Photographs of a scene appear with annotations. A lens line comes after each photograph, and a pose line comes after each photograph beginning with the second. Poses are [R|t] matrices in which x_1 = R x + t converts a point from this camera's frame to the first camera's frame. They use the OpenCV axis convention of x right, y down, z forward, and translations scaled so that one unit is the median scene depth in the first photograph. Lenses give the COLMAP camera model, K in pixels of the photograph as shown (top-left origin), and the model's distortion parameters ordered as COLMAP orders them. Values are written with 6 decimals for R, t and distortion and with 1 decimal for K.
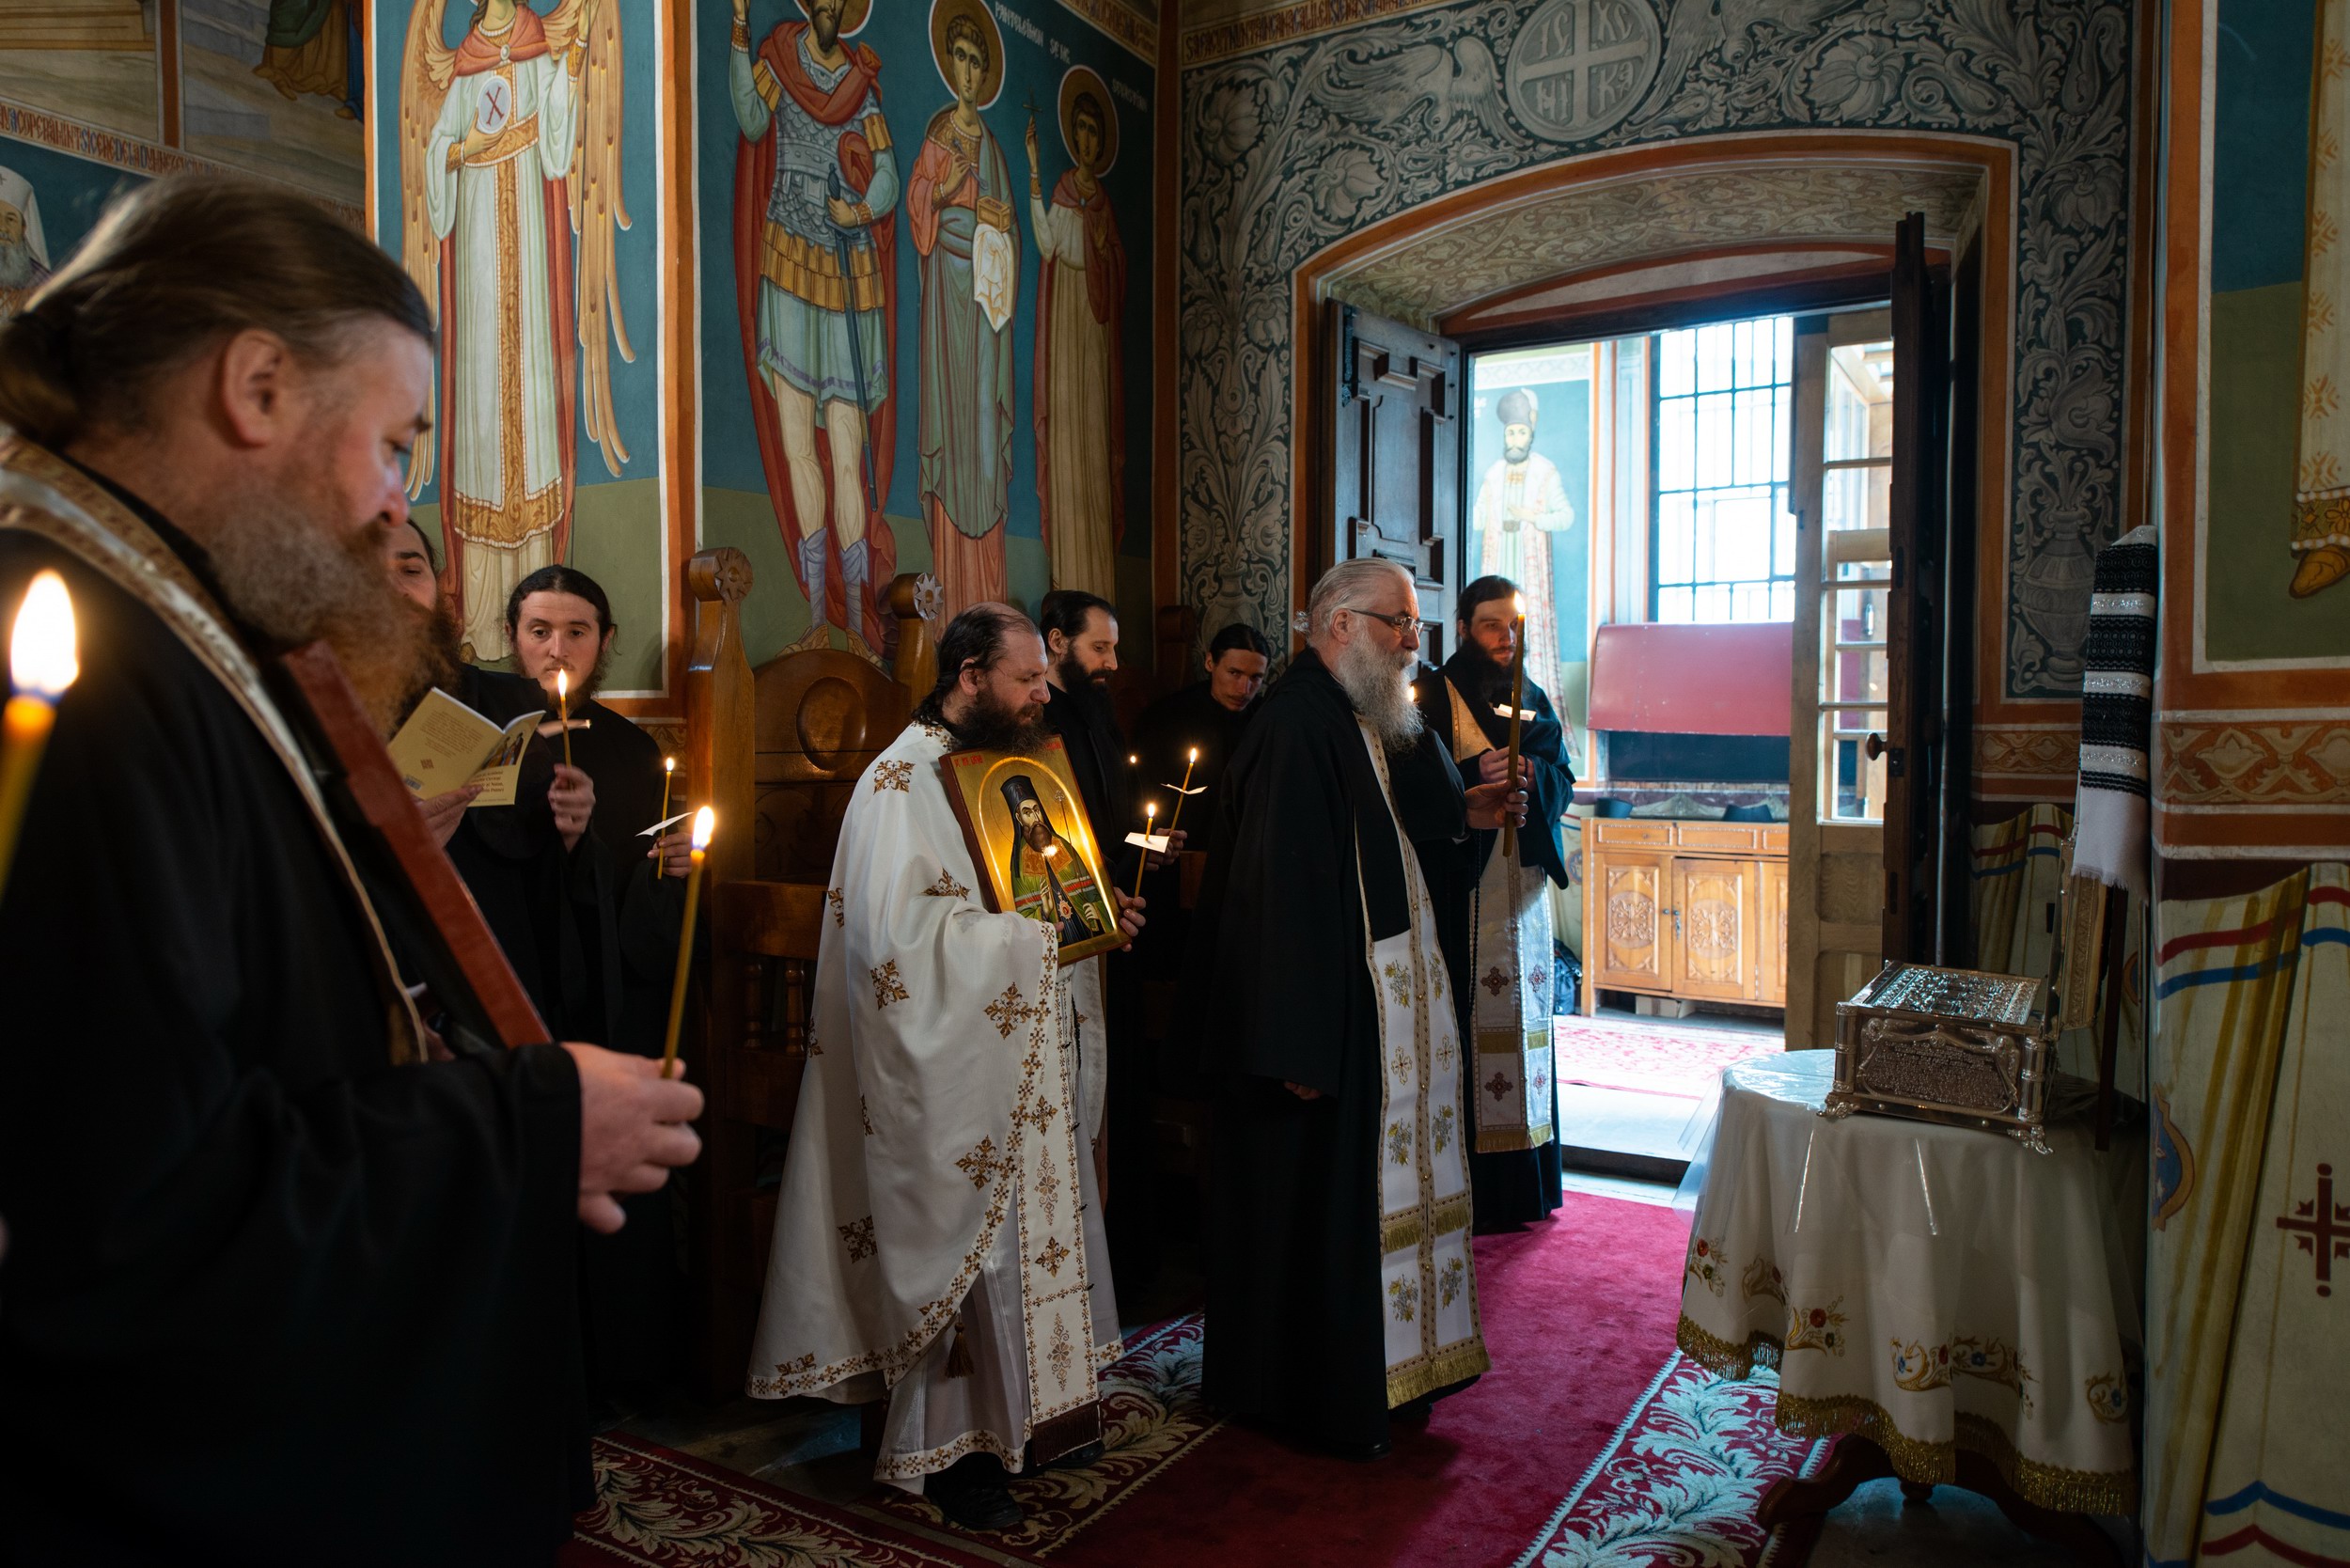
lens RADIAL K [[1574.5, 0, 1174.1], [0, 1574.5, 784.4], [0, 0, 1]] dist [0.005763, 0.001022]
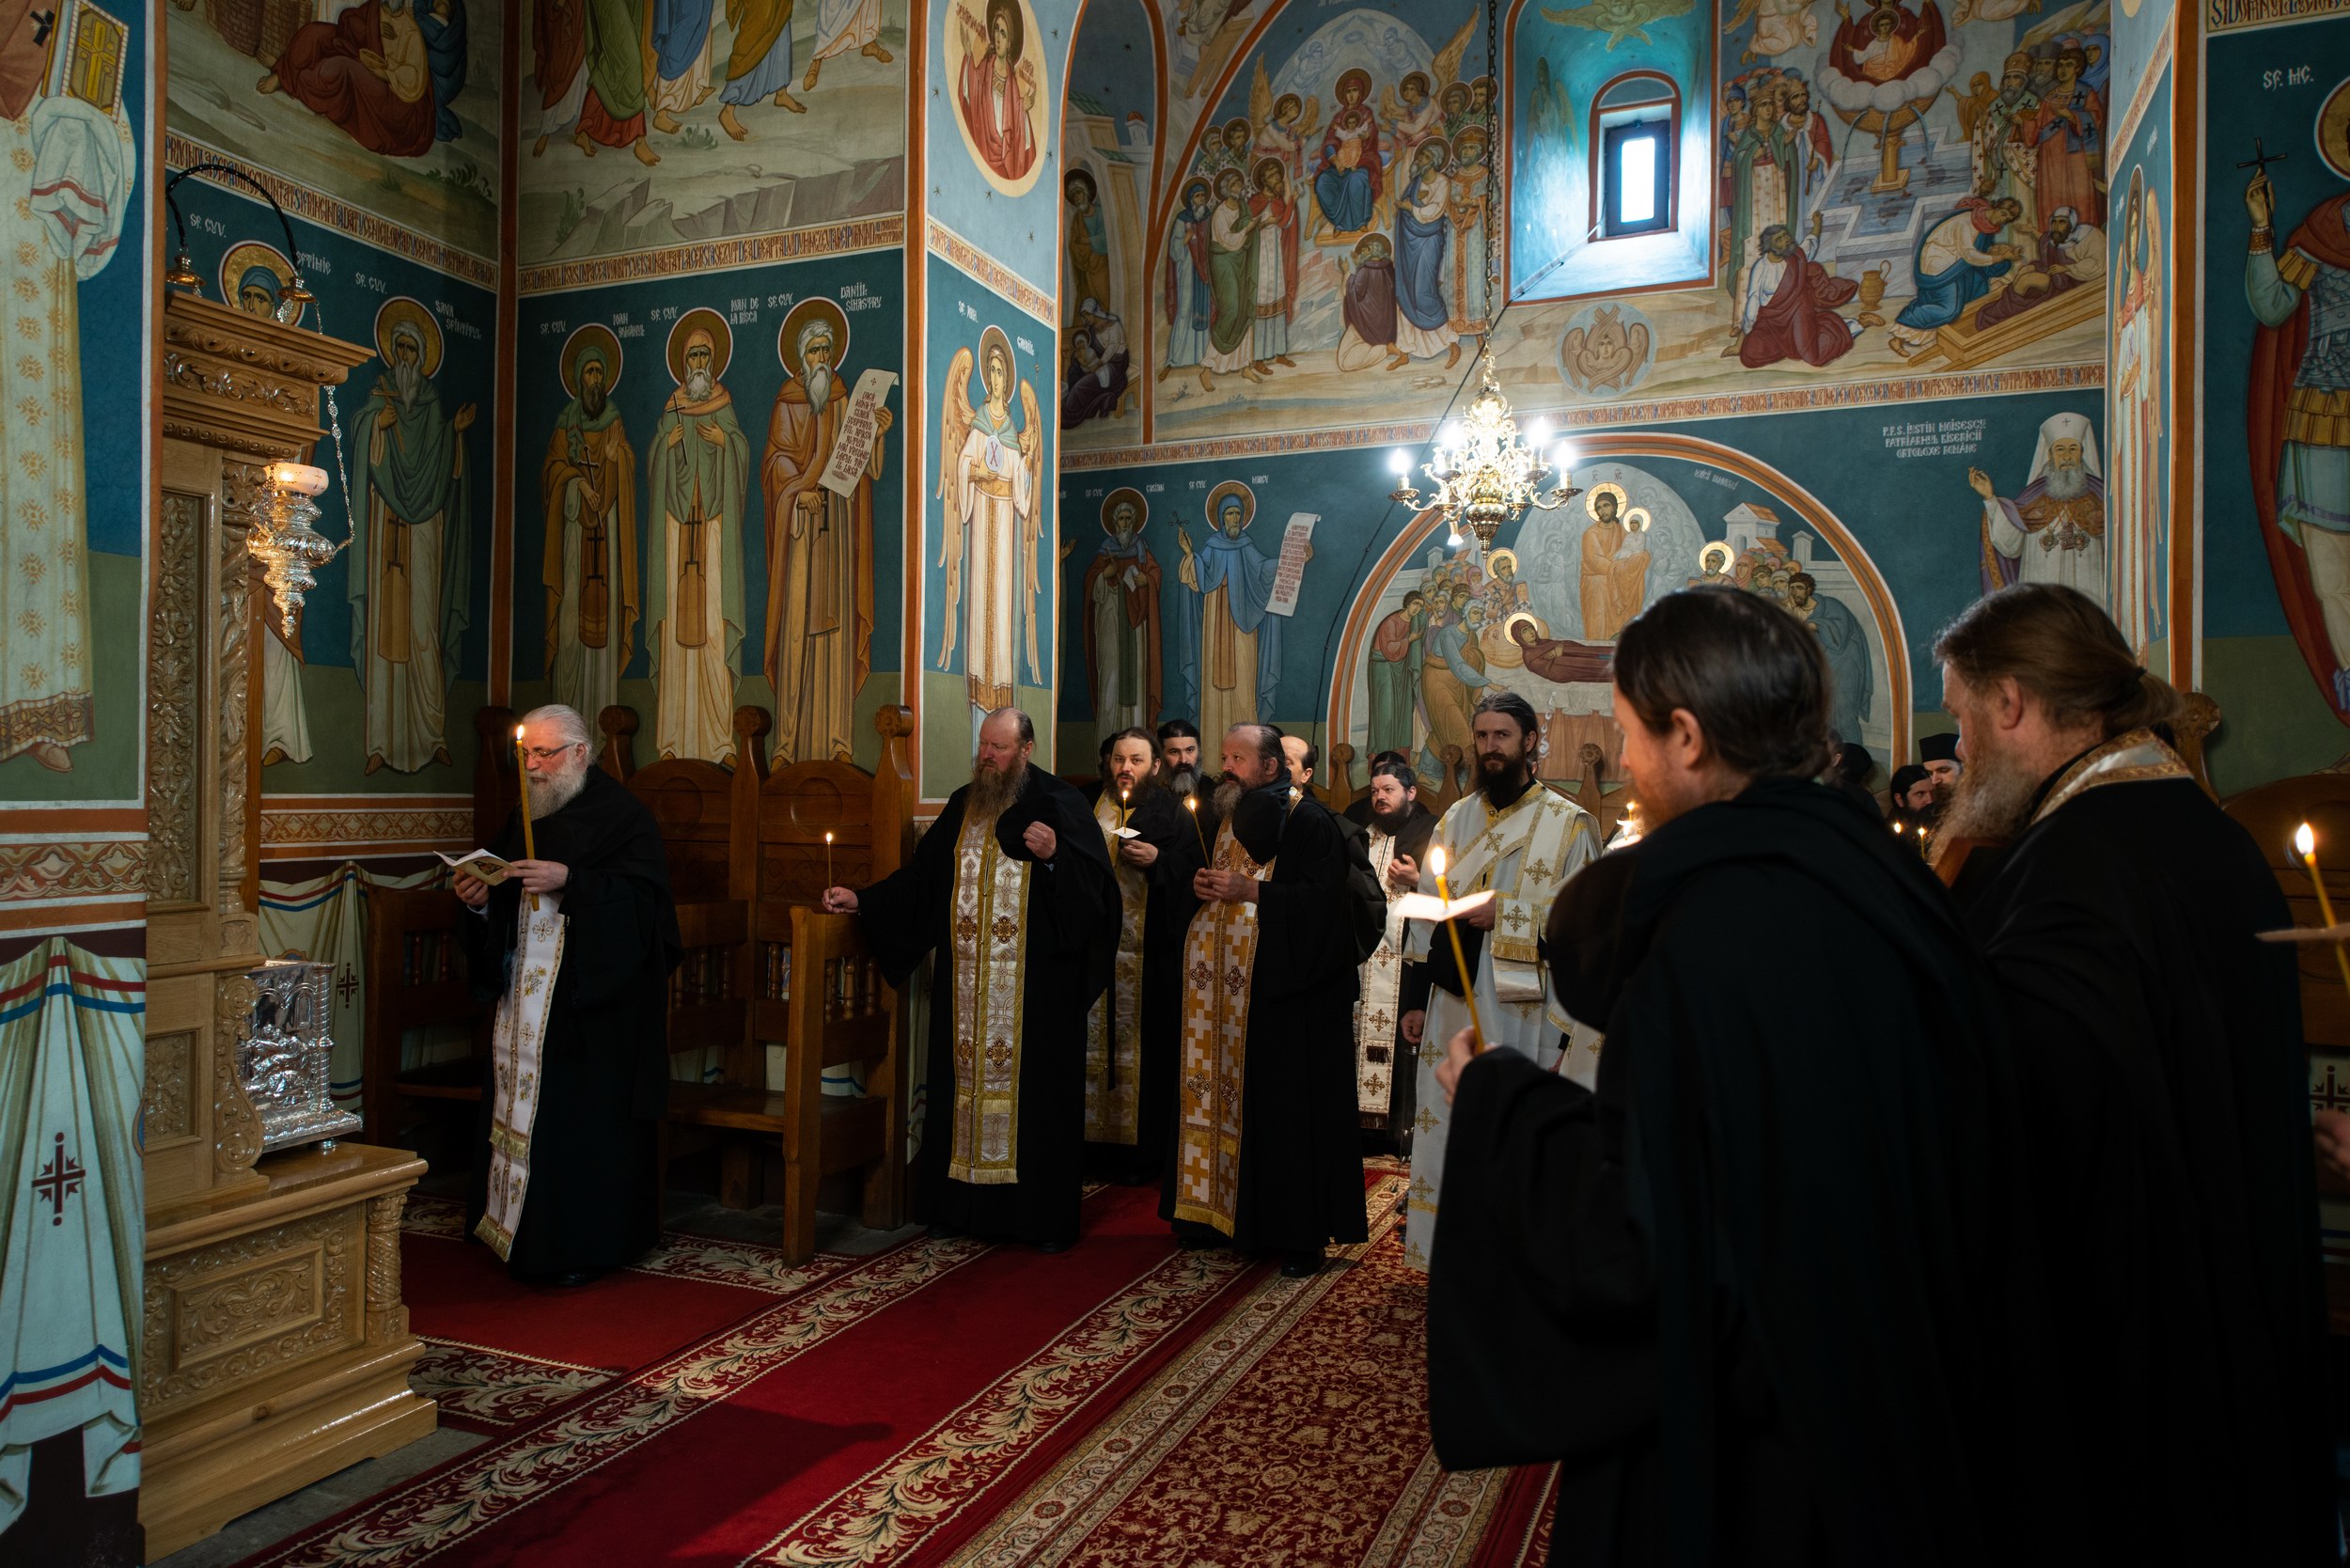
lens RADIAL K [[1574.5, 0, 1173.9], [0, 1574.5, 785.4], [0, 0, 1]] dist [0.005763, 0.001022]
pose [[0.162791, -0.000079, -0.986661, 0.710600], [-0.050320, 0.998698, -0.008382, -0.030405], [0.985377, 0.051013, 0.162575, 0.055925]]
